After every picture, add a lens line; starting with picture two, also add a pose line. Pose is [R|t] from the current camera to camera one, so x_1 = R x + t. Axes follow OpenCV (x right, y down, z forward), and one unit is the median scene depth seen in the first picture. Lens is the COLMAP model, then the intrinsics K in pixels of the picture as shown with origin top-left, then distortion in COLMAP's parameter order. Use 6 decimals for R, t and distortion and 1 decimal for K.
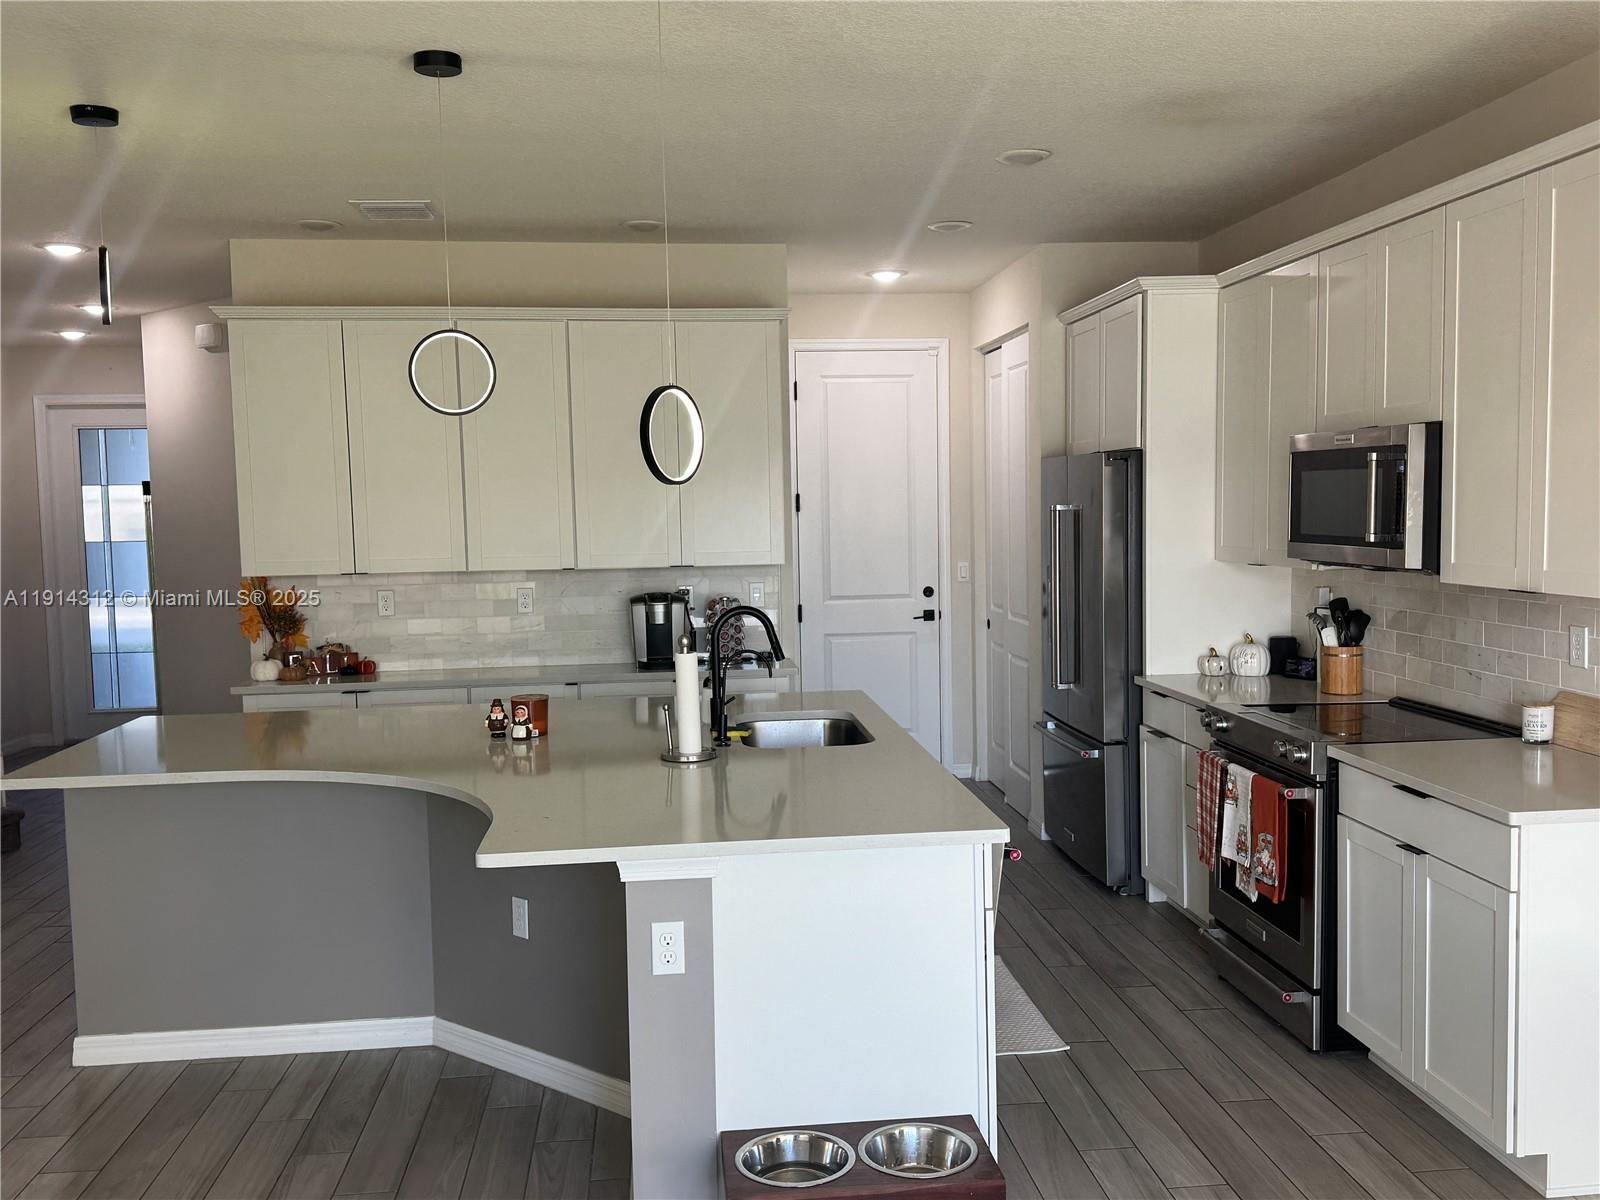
lens RADIAL K [[1419.4, 0, 806.9], [0, 1419.4, 595.6], [0, 0, 1]] dist [0.076620, -0.053999]
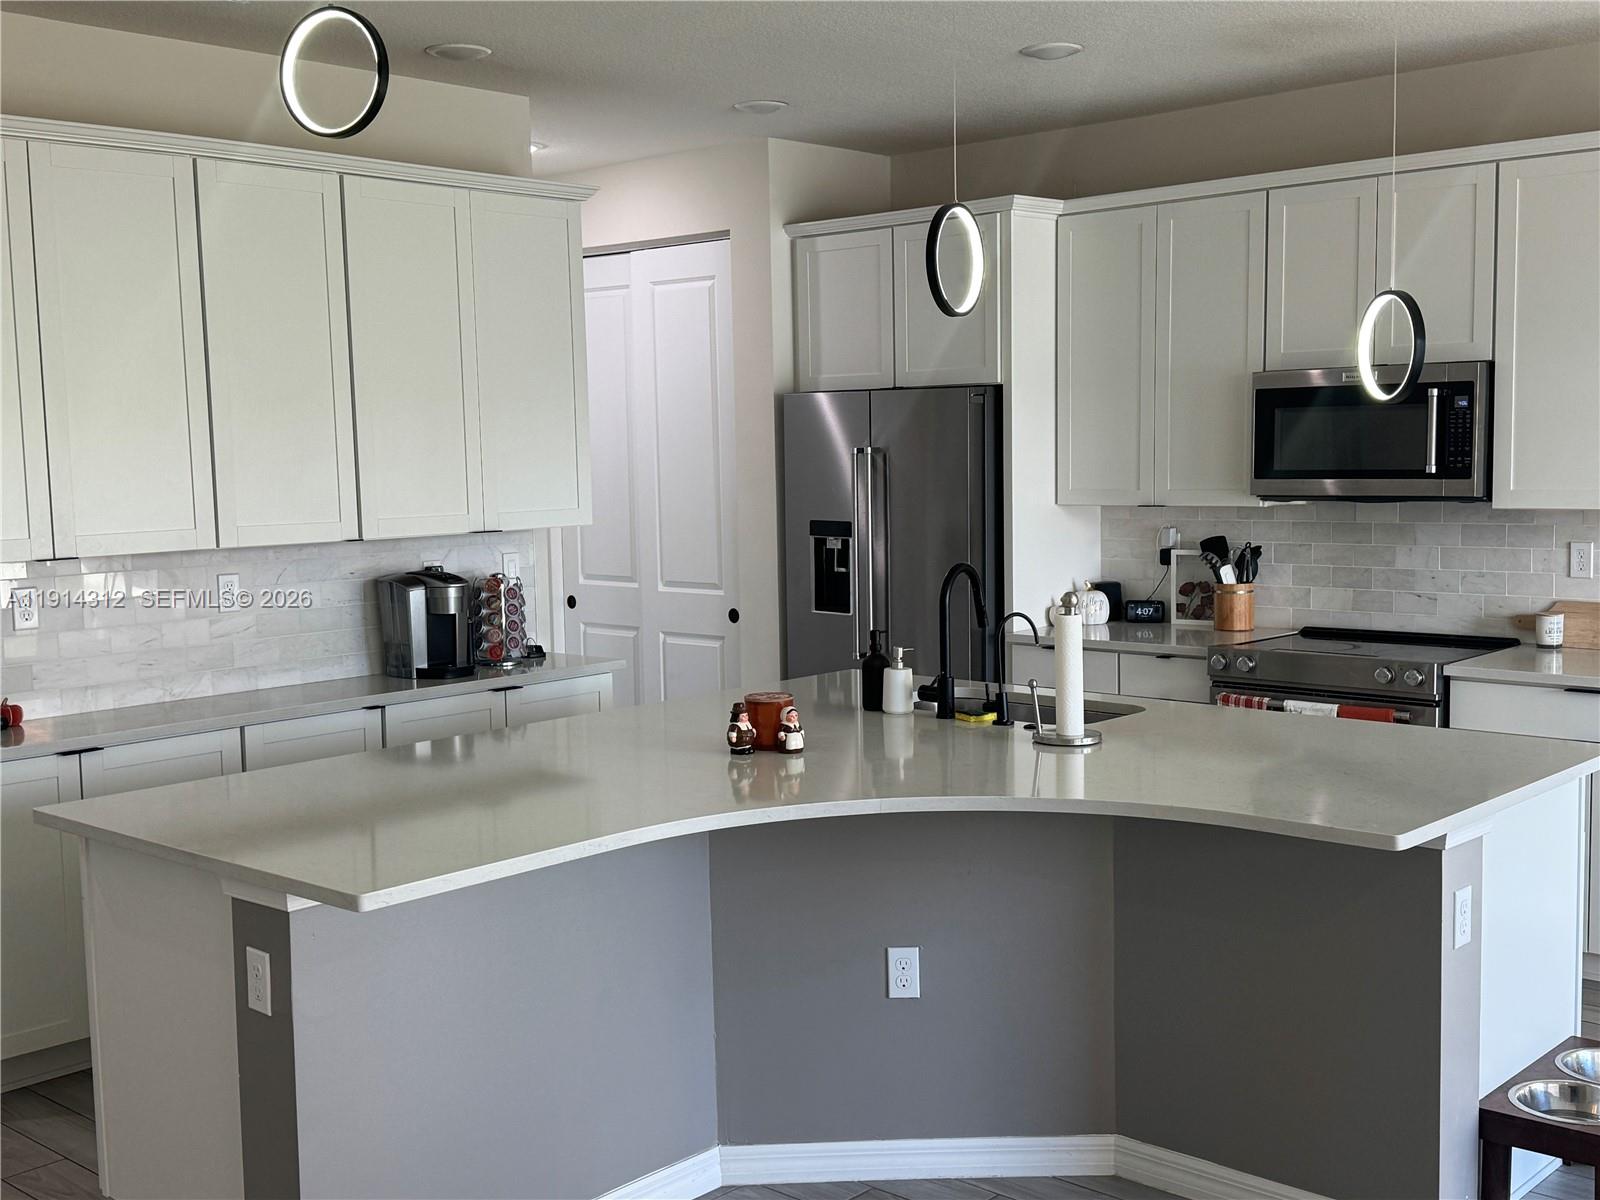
lens RADIAL K [[1798.2, 0, 798.7], [0, 1798.2, 611.0], [0, 0, 1]] dist [0.122619, 0.000000]
pose [[0.750192, -0.060328, 0.658462, -0.644924], [0.050758, 0.998145, 0.033621, -0.003658], [-0.659269, 0.008200, 0.751862, 0.223451]]
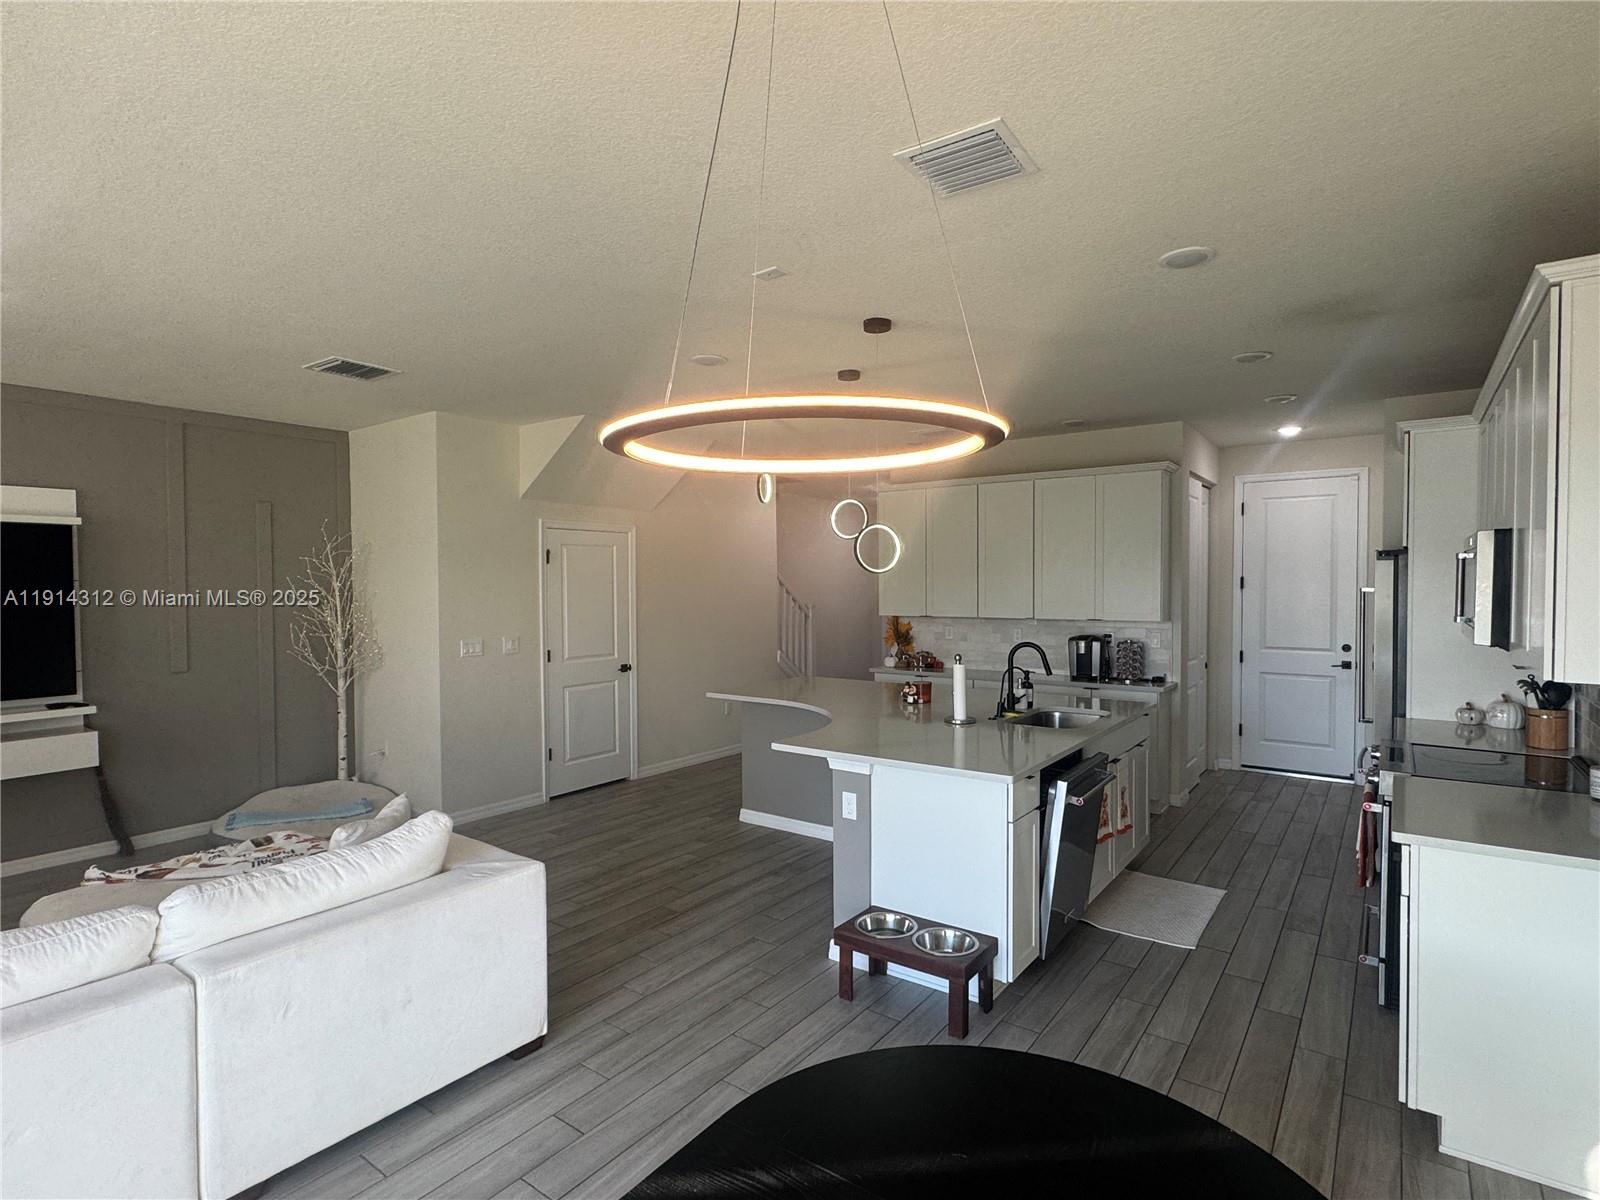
lens RADIAL K [[830.2, 0, 792.4], [0, 830.2, 600.7], [0, 0, 1]] dist [-0.000111, -0.000464]
pose [[0.738827, 0.030842, -0.673189, 0.340833], [-0.055365, 0.998353, -0.015023, -0.009861], [0.671617, 0.048370, 0.739318, 0.039791]]
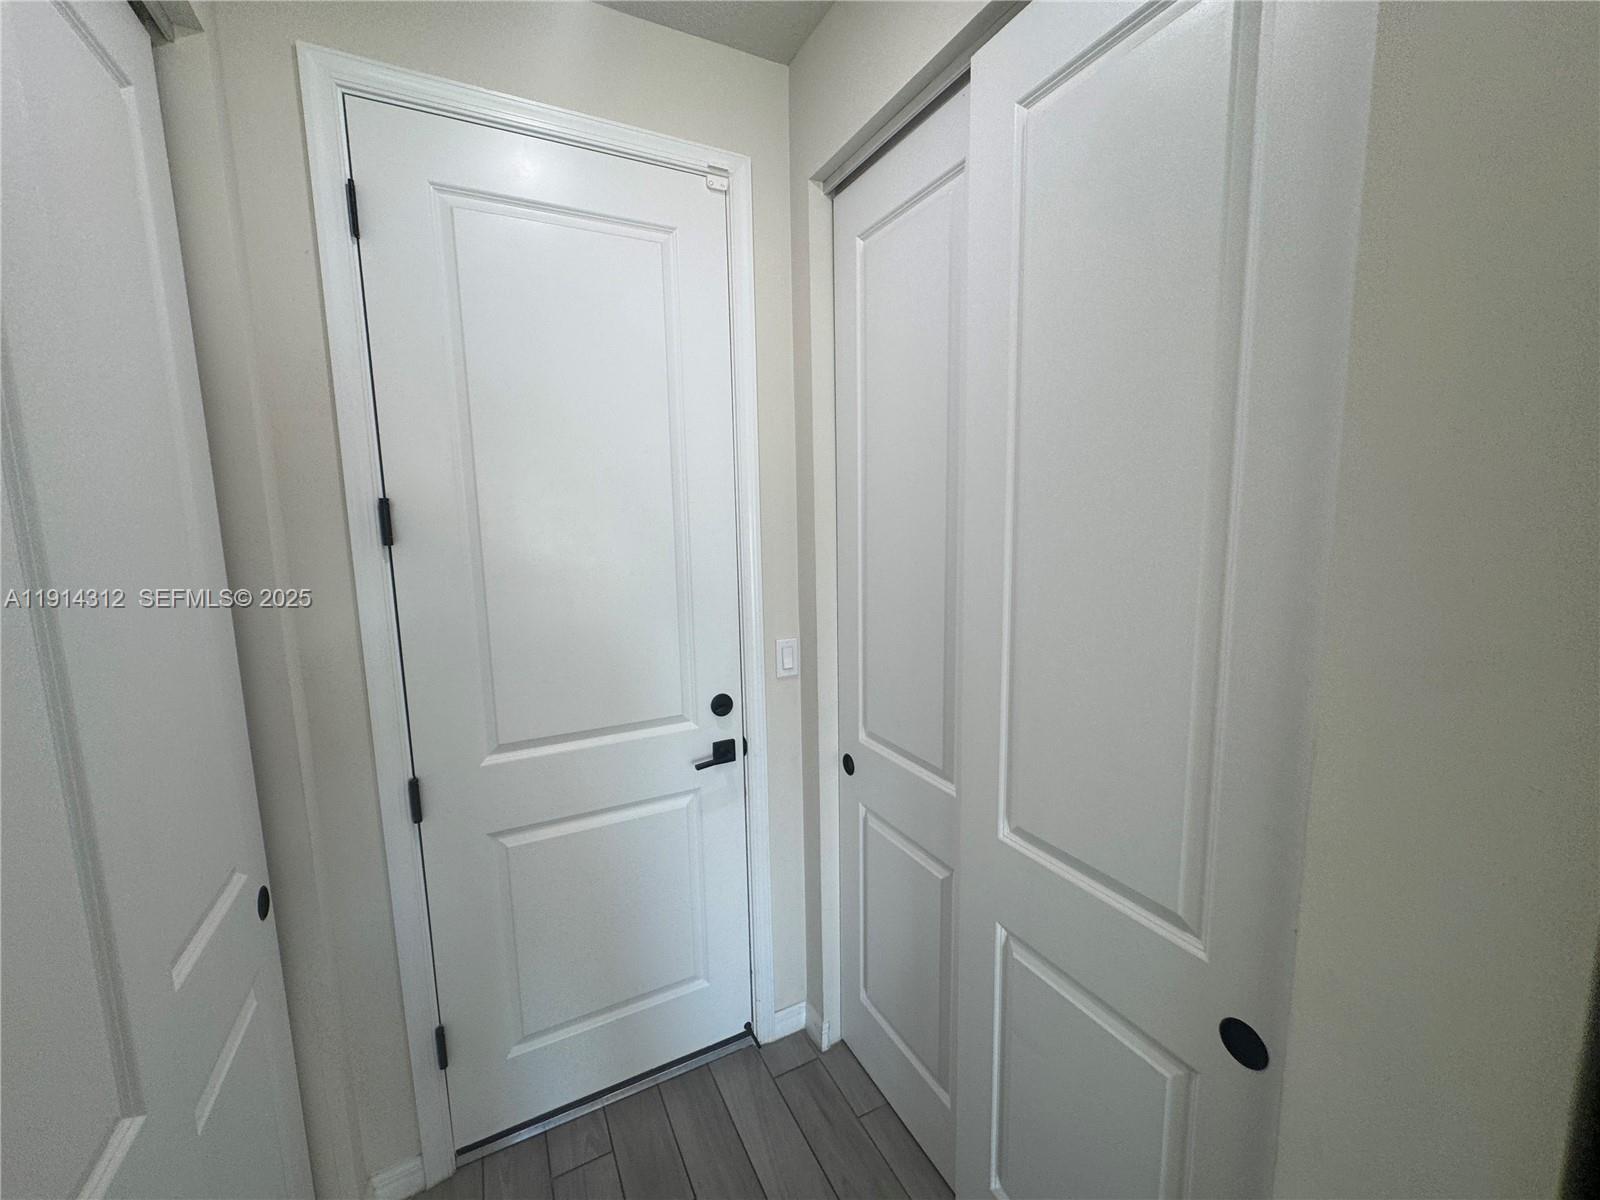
lens RADIAL K [[646.9, 0, 797.2], [0, 646.9, 596.1], [0, 0, 1]] dist [-0.000455, -0.000050]
pose [[0.934160, -0.048469, 0.353548, 0.049065], [0.027725, 0.997596, 0.063506, -0.078022], [-0.355776, -0.049523, 0.933258, 1.159359]]
